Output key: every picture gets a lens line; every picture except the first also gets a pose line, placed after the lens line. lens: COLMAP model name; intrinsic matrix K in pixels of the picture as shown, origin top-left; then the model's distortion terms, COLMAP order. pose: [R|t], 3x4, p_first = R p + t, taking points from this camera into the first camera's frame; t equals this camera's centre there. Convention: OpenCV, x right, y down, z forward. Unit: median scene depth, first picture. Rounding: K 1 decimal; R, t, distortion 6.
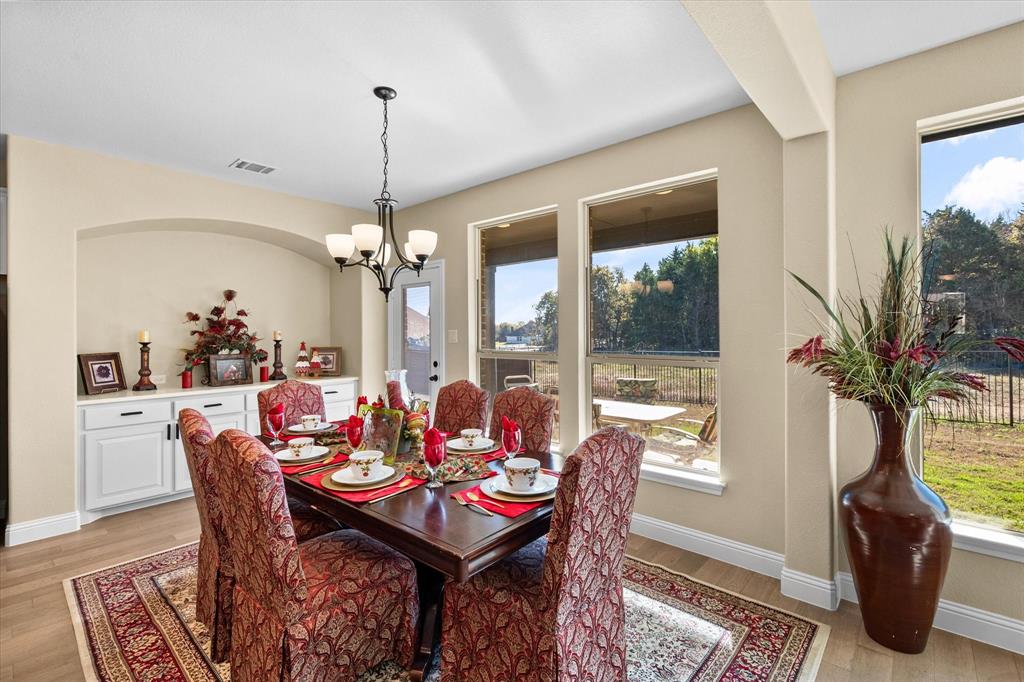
lens RADIAL K [[461.5, 0, 512.8], [0, 461.5, 331.0], [0, 0, 1]] dist [-0.003293, 0.001192]
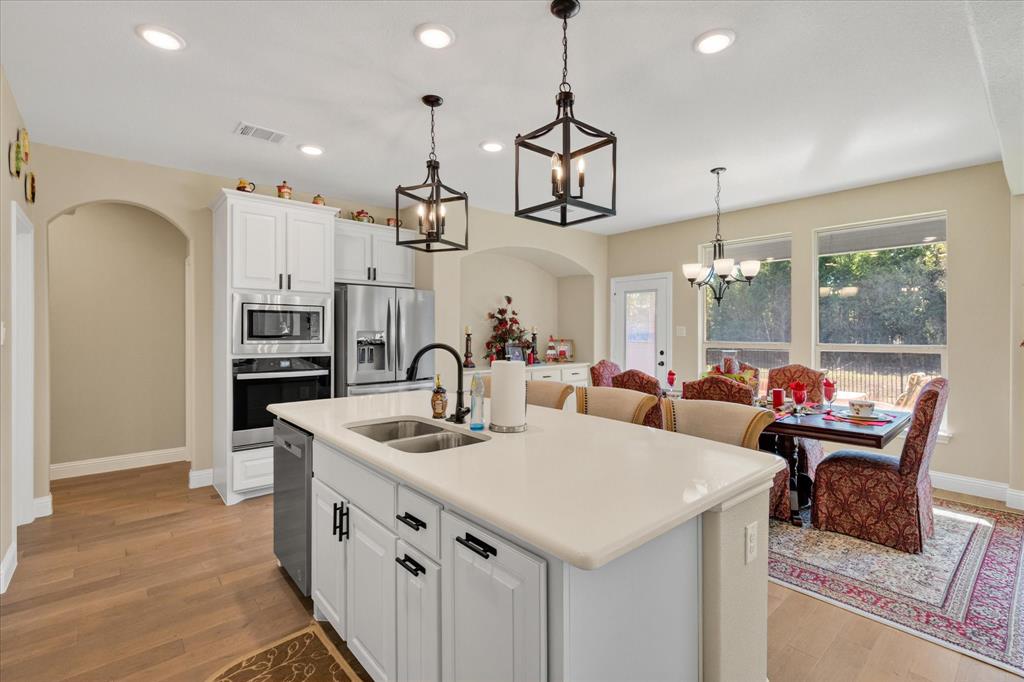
lens RADIAL K [[461.5, 0, 516.7], [0, 461.5, 331.6], [0, 0, 1]] dist [-0.003293, 0.001192]
pose [[0.992054, 0.006095, -0.125665, -0.430468], [-0.005876, 0.999981, 0.002110, 0.012687], [0.125676, -0.001355, 0.992070, -0.353480]]
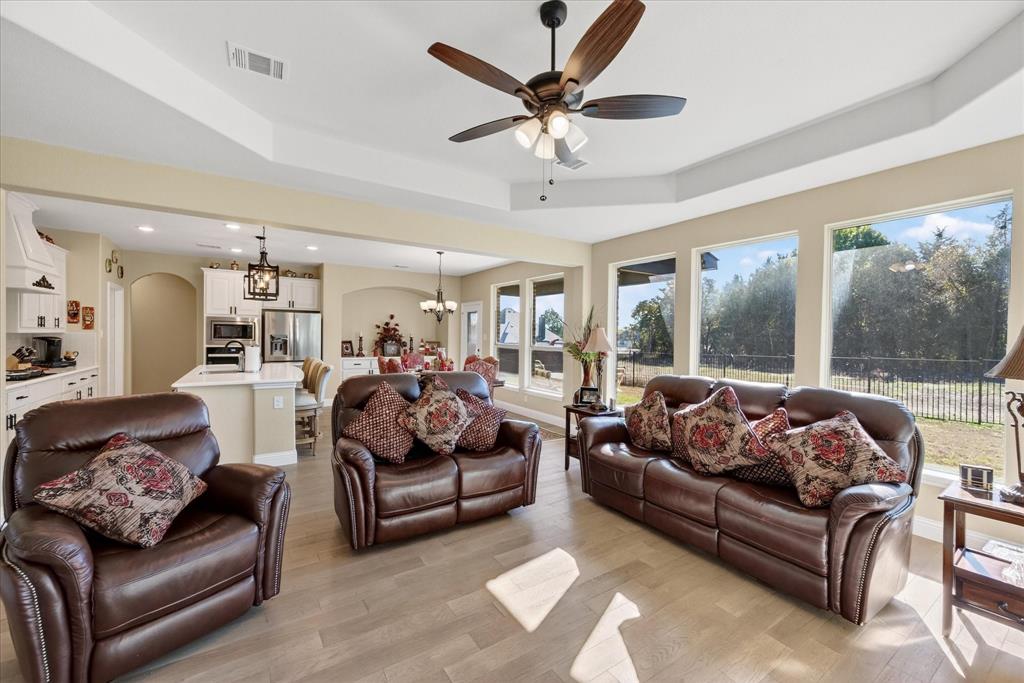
lens RADIAL K [[406.8, 0, 506.3], [0, 406.8, 336.7], [0, 0, 1]] dist [0.003489, 0.000266]
pose [[0.961905, 0.020387, -0.272621, 0.479277], [-0.018901, 0.999789, 0.008078, -0.007504], [0.272729, -0.002618, 0.962087, -0.780801]]
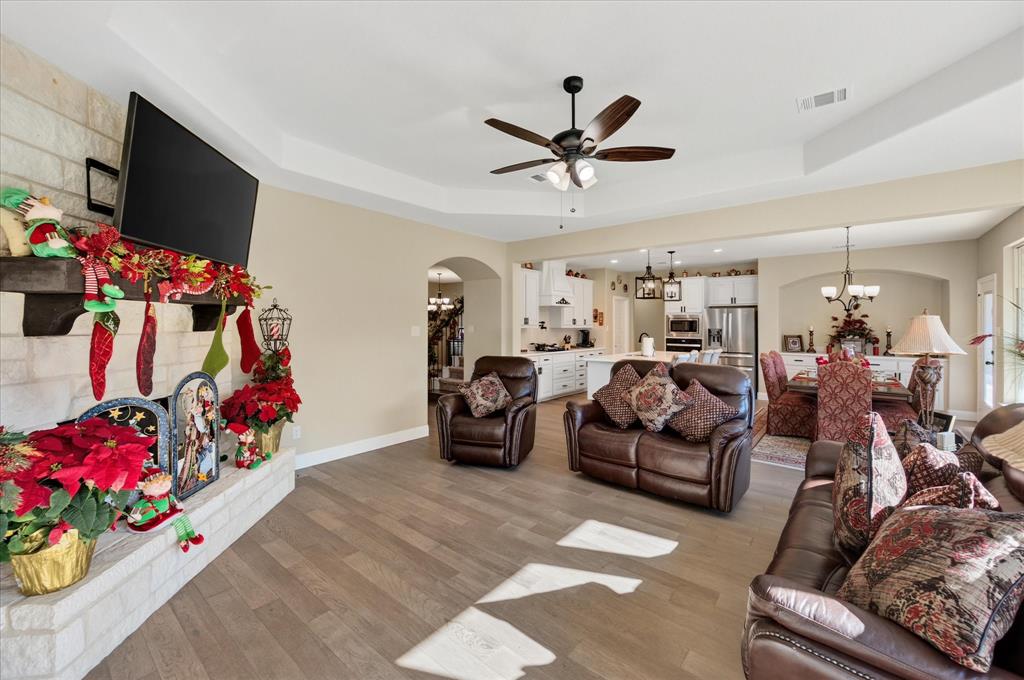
lens RADIAL K [[406.8, 0, 519.7], [0, 406.8, 330.8], [0, 0, 1]] dist [0.003489, 0.000266]
pose [[0.044506, 0.020522, -0.998798, 0.981490], [-0.001501, 0.999789, 0.020475, -0.011896], [0.999008, 0.000588, 0.044528, -0.430645]]
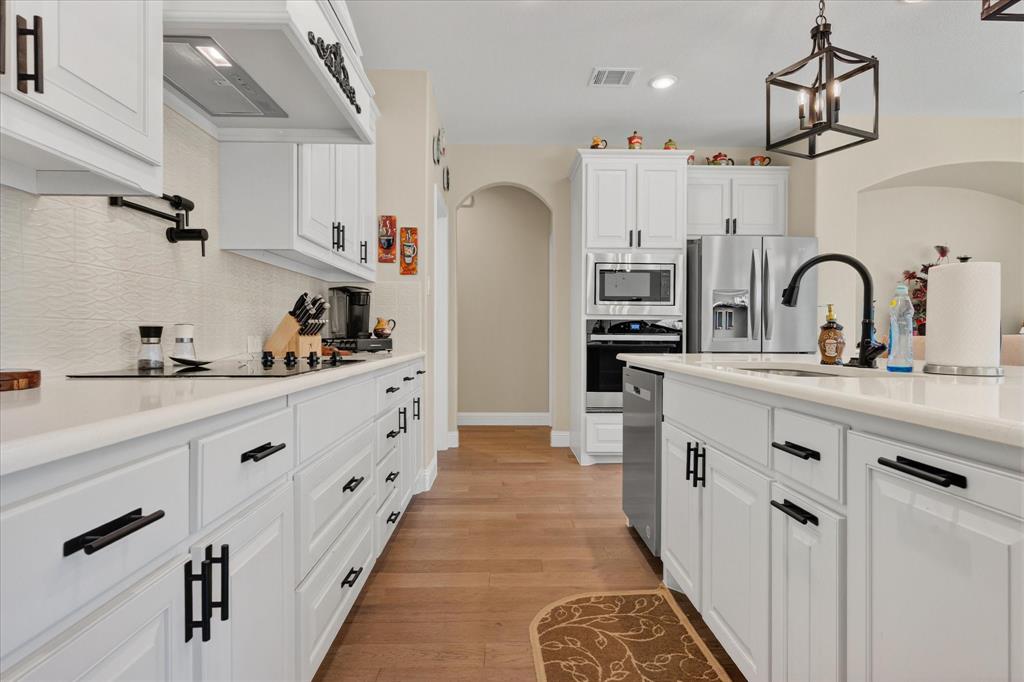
lens RADIAL K [[518.0, 0, 514.3], [0, 518.0, 335.4], [0, 0, 1]] dist [0.001626, 0.000608]
pose [[0.681398, 0.012019, -0.731814, -0.449954], [-0.006851, 0.999926, 0.010043, 0.085875], [0.731881, -0.001829, 0.681430, -0.322058]]
